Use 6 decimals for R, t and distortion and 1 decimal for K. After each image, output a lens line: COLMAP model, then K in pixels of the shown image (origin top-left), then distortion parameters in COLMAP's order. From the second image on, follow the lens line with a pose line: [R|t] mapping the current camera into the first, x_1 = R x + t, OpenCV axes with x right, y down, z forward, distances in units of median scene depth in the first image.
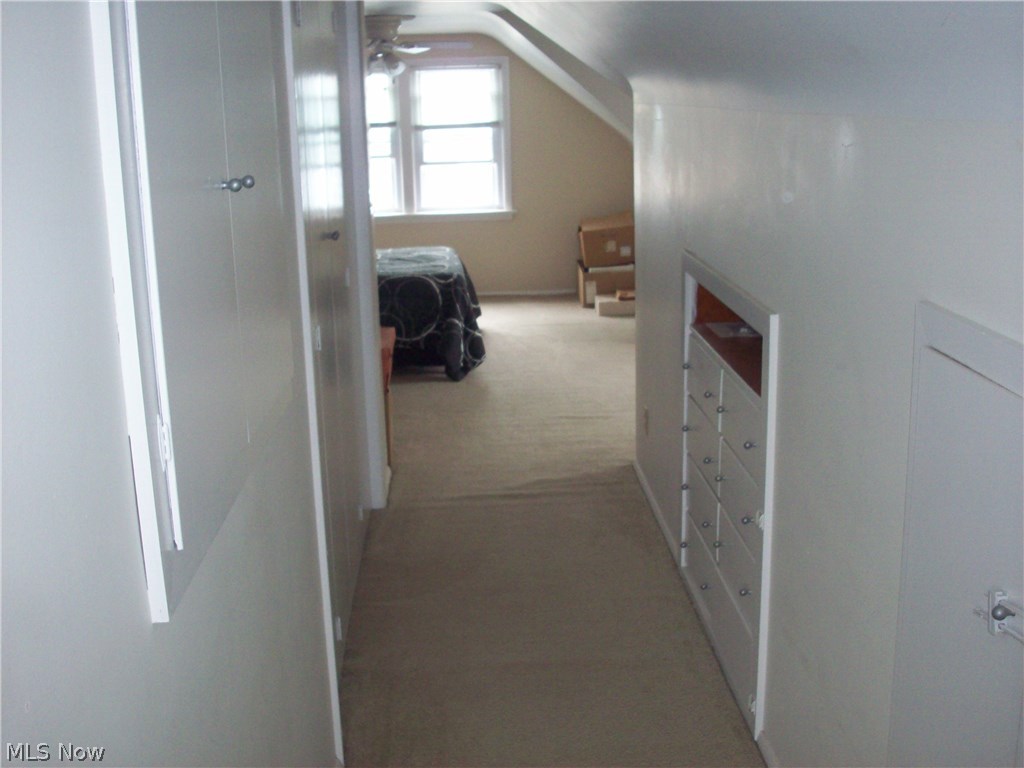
lens RADIAL K [[1101.1, 0, 507.6], [0, 1101.1, 382.6], [0, 0, 1]] dist [-0.130596, 0.000000]
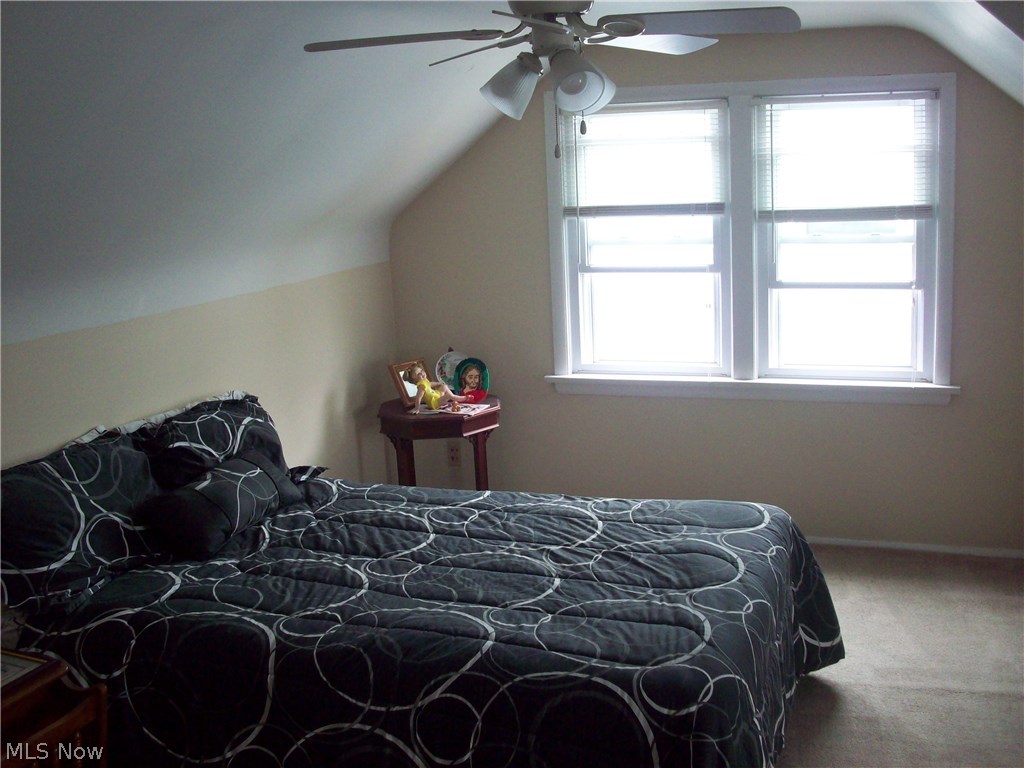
lens RADIAL K [[1101.1, 0, 518.2], [0, 1101.1, 380.3], [0, 0, 1]] dist [-0.130596, 0.000000]
pose [[0.914002, 0.064289, -0.400584, 0.020997], [-0.079578, 0.996594, -0.021630, -0.136720], [0.397829, 0.051647, 0.916005, 0.492246]]
